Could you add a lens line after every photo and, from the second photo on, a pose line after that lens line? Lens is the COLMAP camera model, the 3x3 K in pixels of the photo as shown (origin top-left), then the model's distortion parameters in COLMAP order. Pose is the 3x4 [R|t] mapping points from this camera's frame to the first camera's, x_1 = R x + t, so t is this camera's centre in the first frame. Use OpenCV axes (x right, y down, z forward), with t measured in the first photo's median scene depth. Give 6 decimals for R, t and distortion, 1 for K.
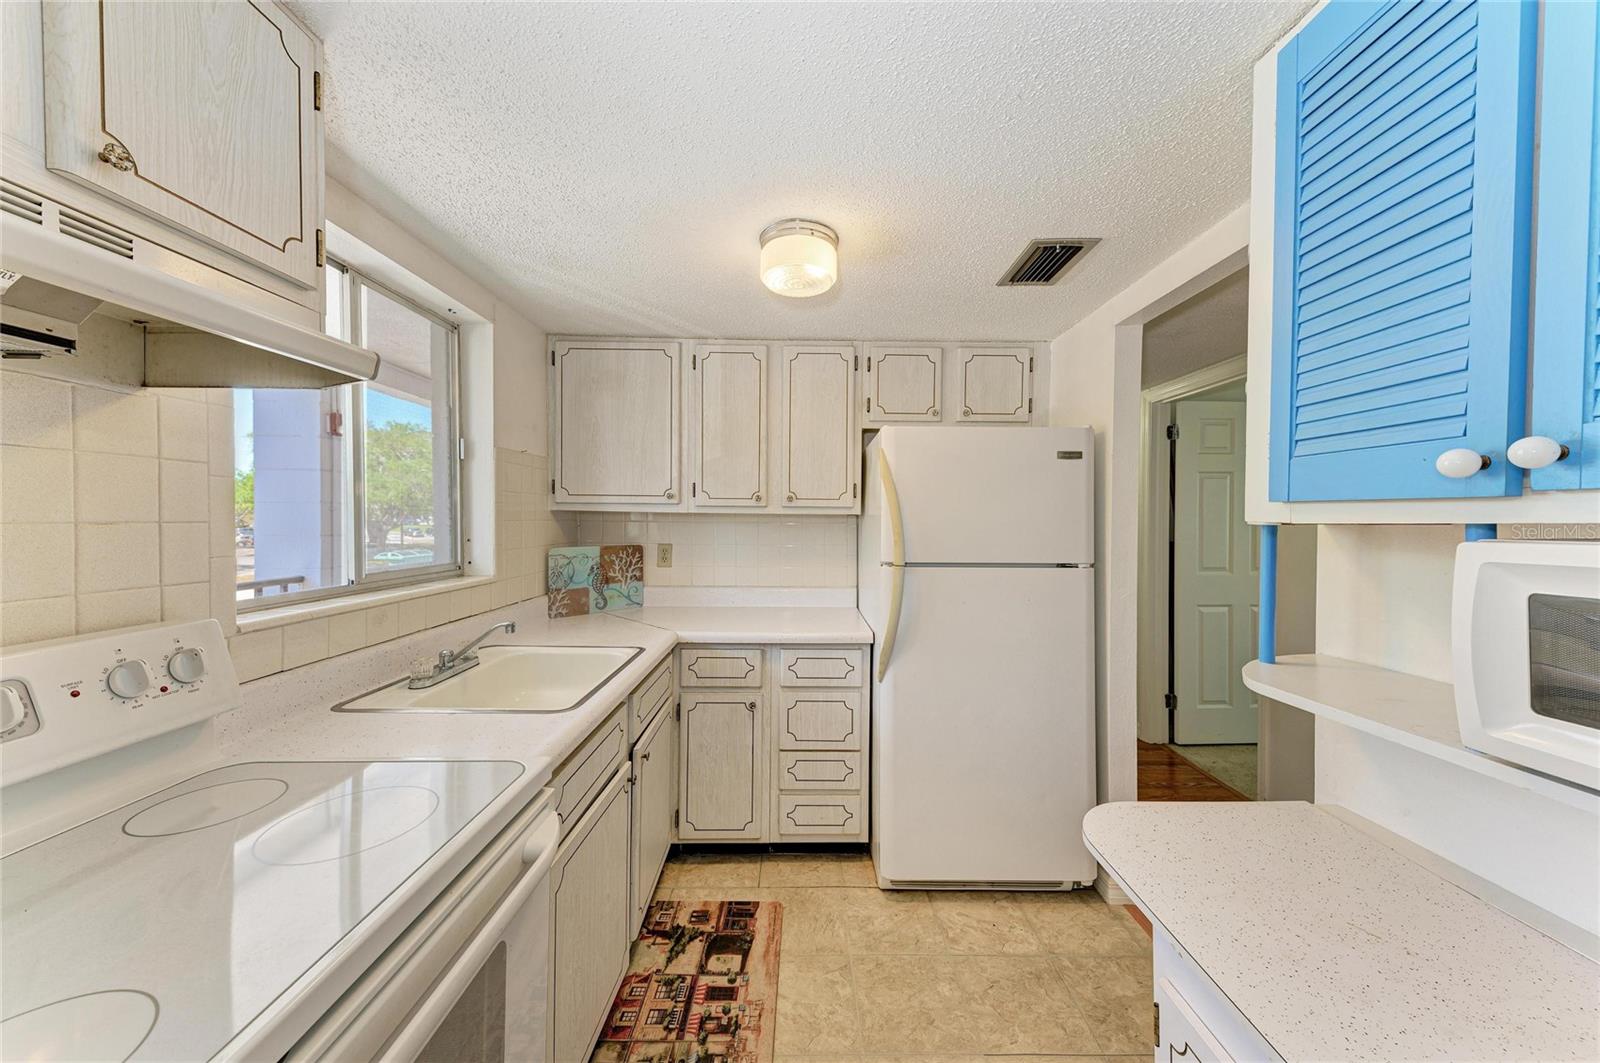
lens RADIAL K [[569.8, 0, 800.0], [0, 569.8, 531.5], [0, 0, 1]] dist [0.028206, -0.006266]
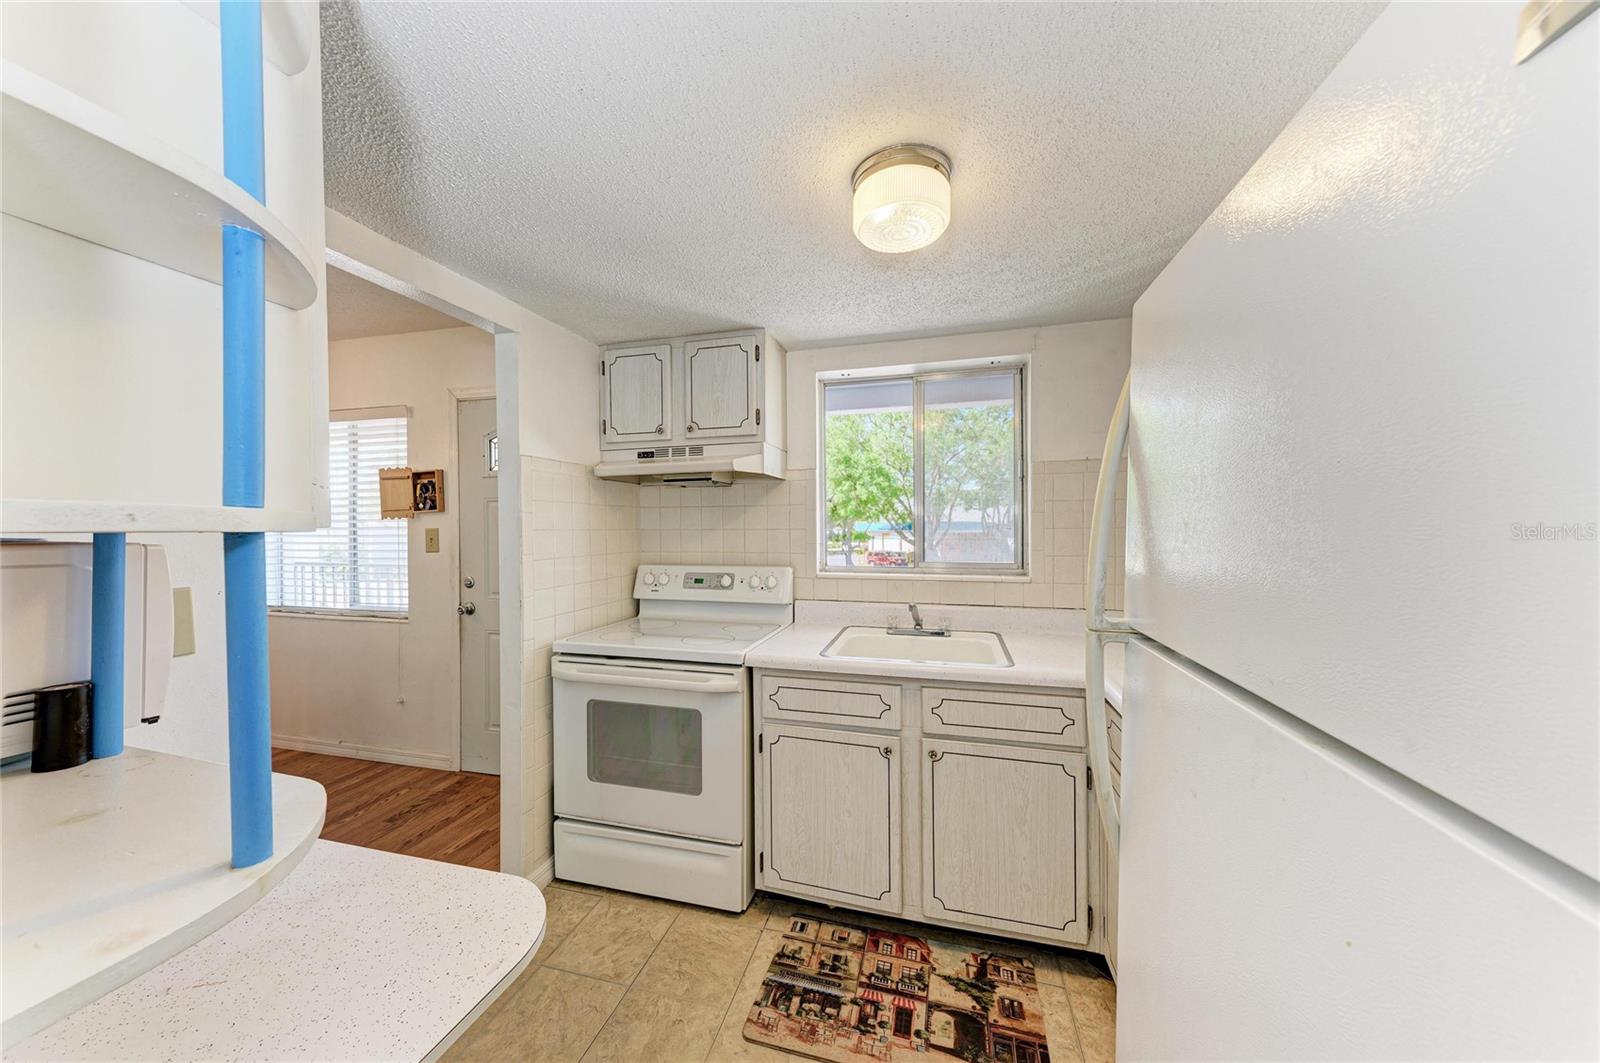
lens RADIAL K [[528.5, 0, 778.0], [0, 528.5, 538.4], [0, 0, 1]] dist [0.042820, 0.000027]
pose [[-0.289141, 0.017441, -0.957128, 0.605191], [-0.018351, 0.999549, 0.023758, -0.014568], [0.957111, 0.024434, -0.288691, 0.813385]]
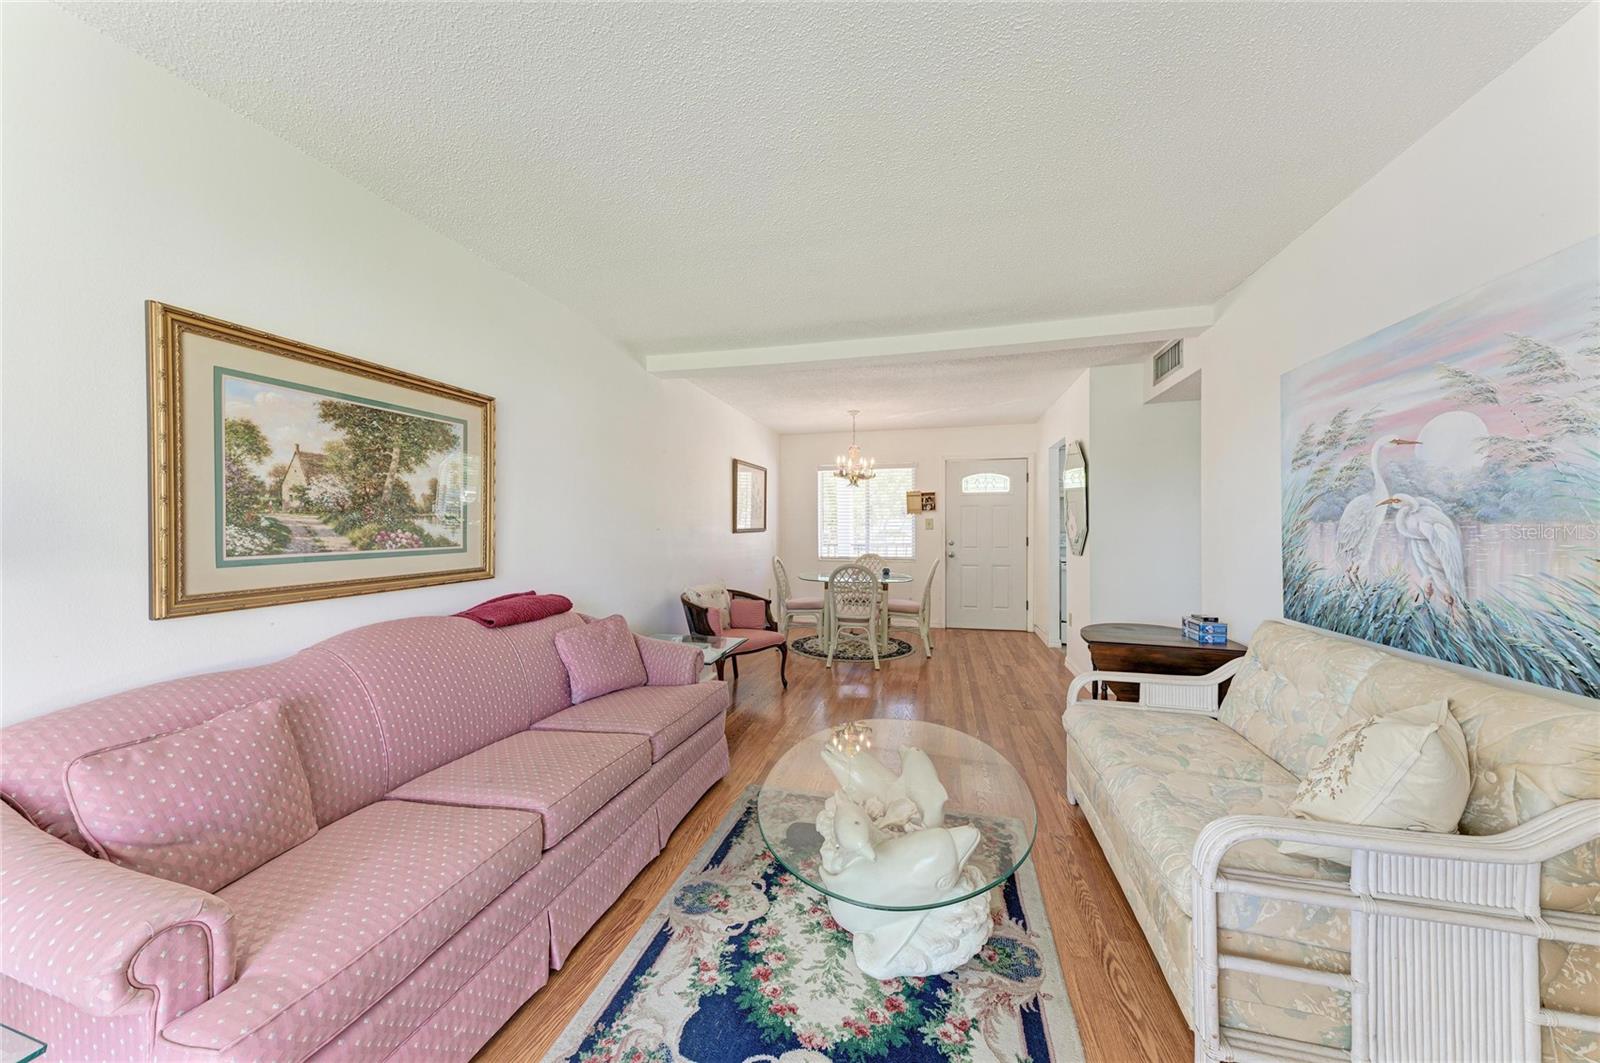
lens RADIAL K [[536.5, 0, 801.2], [0, 536.5, 536.7], [0, 0, 1]] dist [0.024788, -0.005459]
pose [[-0.262296, 0.013322, -0.964895, 2.788960], [-0.017586, 0.999673, 0.018583, 0.073984], [0.964827, 0.021843, -0.261976, -0.417364]]
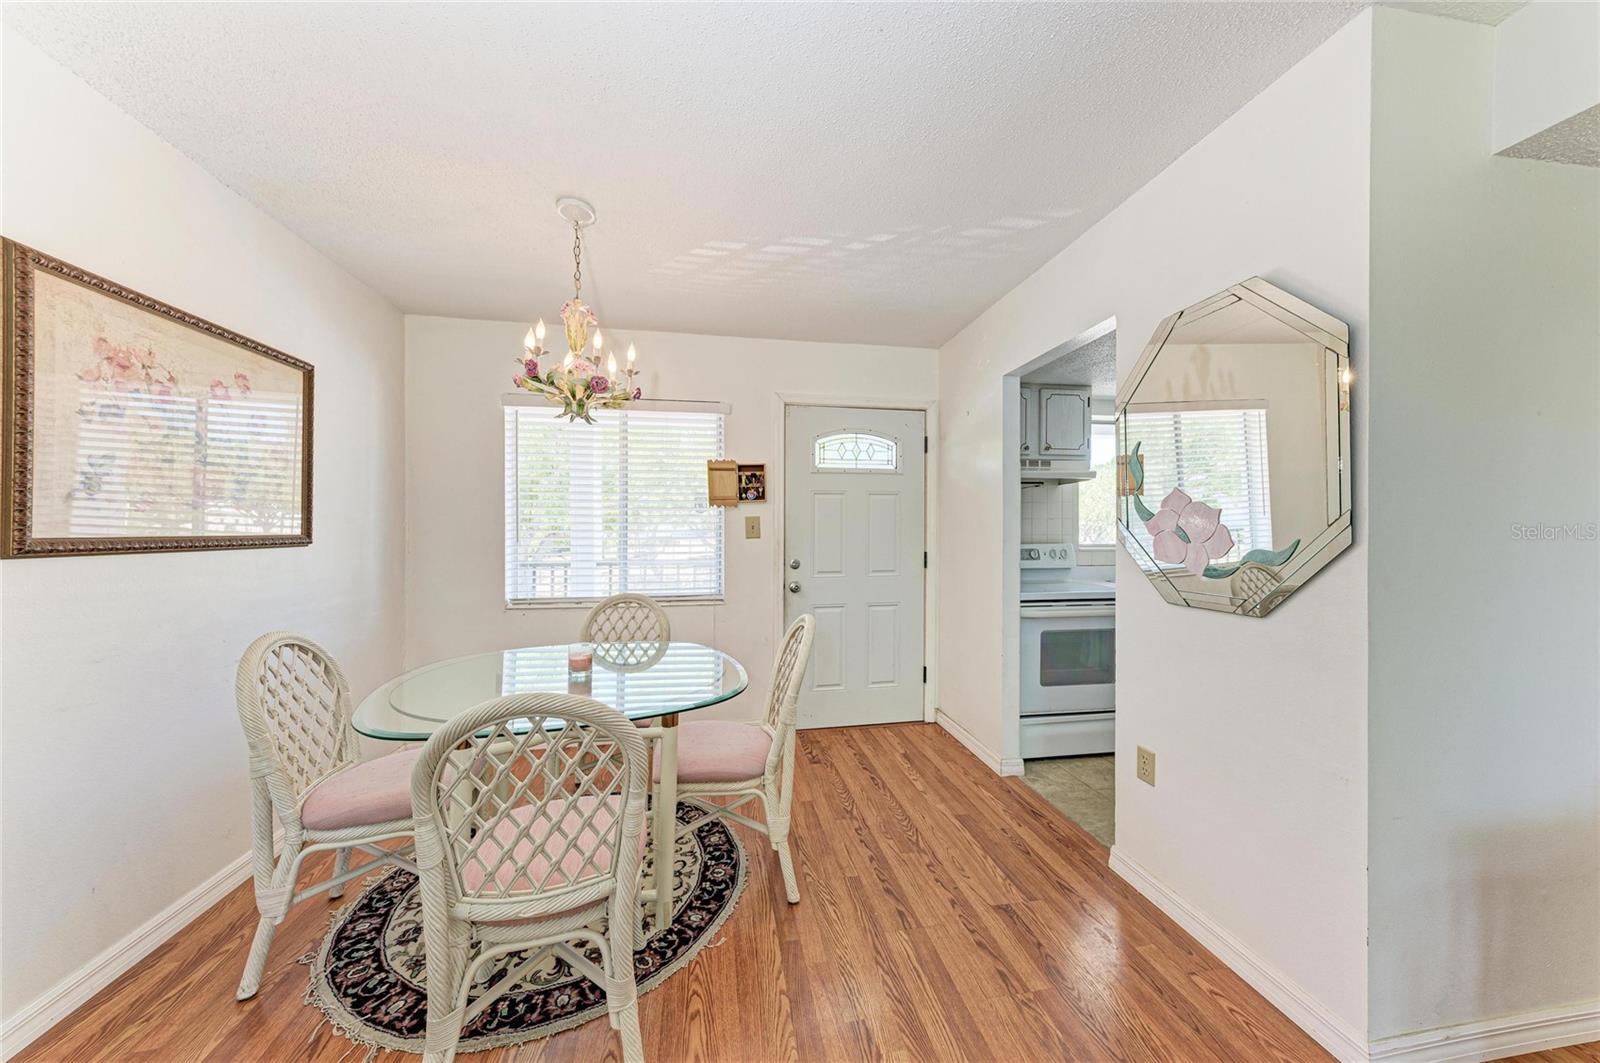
lens RADIAL K [[536.5, 0, 801.2], [0, 536.5, 536.7], [0, 0, 1]] dist [0.024788, -0.005459]
pose [[0.151534, 0.005372, -0.988437, 1.092834], [-0.020412, 0.999789, 0.002305, 0.065153], [0.988241, 0.019826, 0.151612, -0.623847]]
